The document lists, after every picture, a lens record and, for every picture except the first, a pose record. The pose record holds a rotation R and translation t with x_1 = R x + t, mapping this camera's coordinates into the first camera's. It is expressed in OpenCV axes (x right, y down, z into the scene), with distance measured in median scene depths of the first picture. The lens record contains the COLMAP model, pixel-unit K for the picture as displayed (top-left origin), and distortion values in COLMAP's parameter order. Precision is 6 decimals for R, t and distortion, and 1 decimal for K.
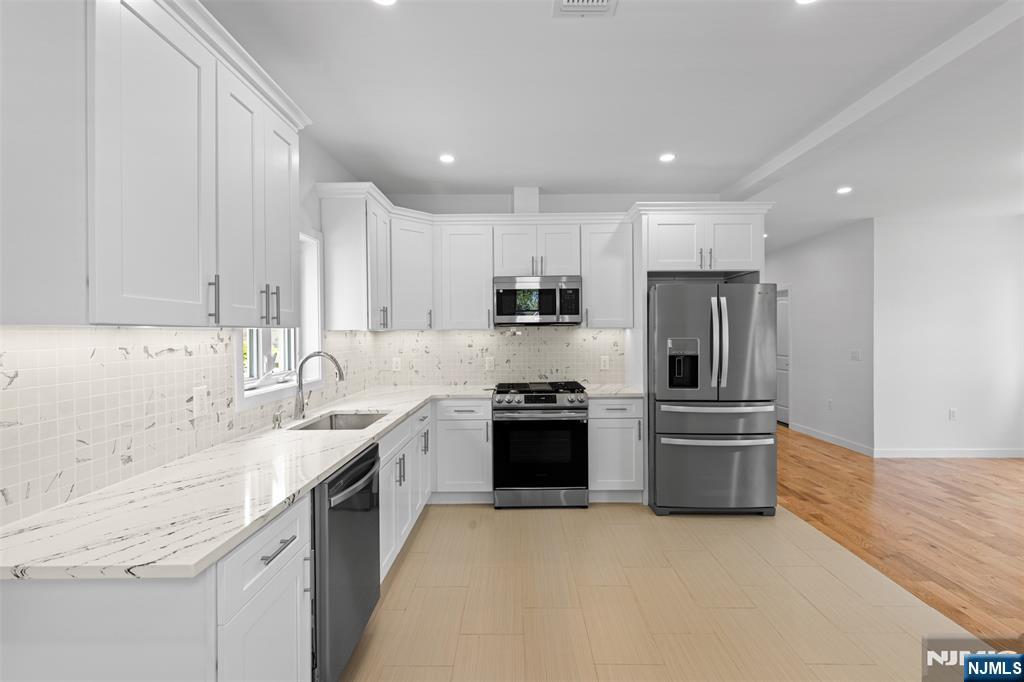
lens RADIAL K [[458.9, 0, 513.0], [0, 458.9, 337.7], [0, 0, 1]] dist [0.010981, -0.003411]
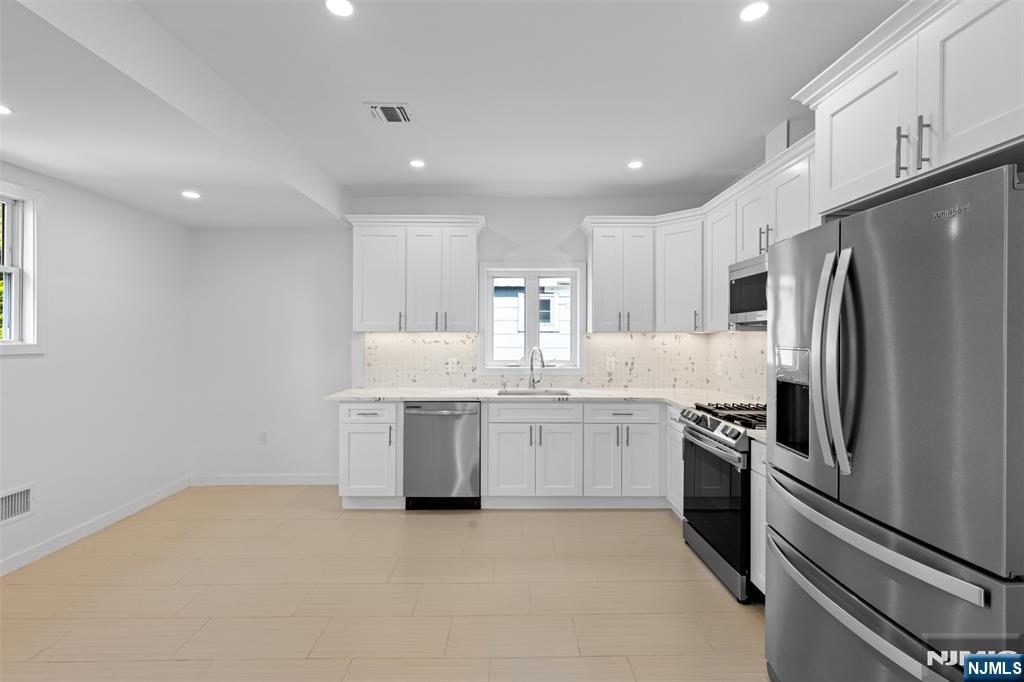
lens RADIAL K [[458.9, 0, 513.0], [0, 458.9, 337.7], [0, 0, 1]] dist [0.010981, -0.003411]
pose [[0.012421, 0.010103, -0.999872, 1.405941], [-0.013111, 0.999865, 0.009940, -0.018807], [0.999837, 0.012986, 0.012552, 1.151955]]
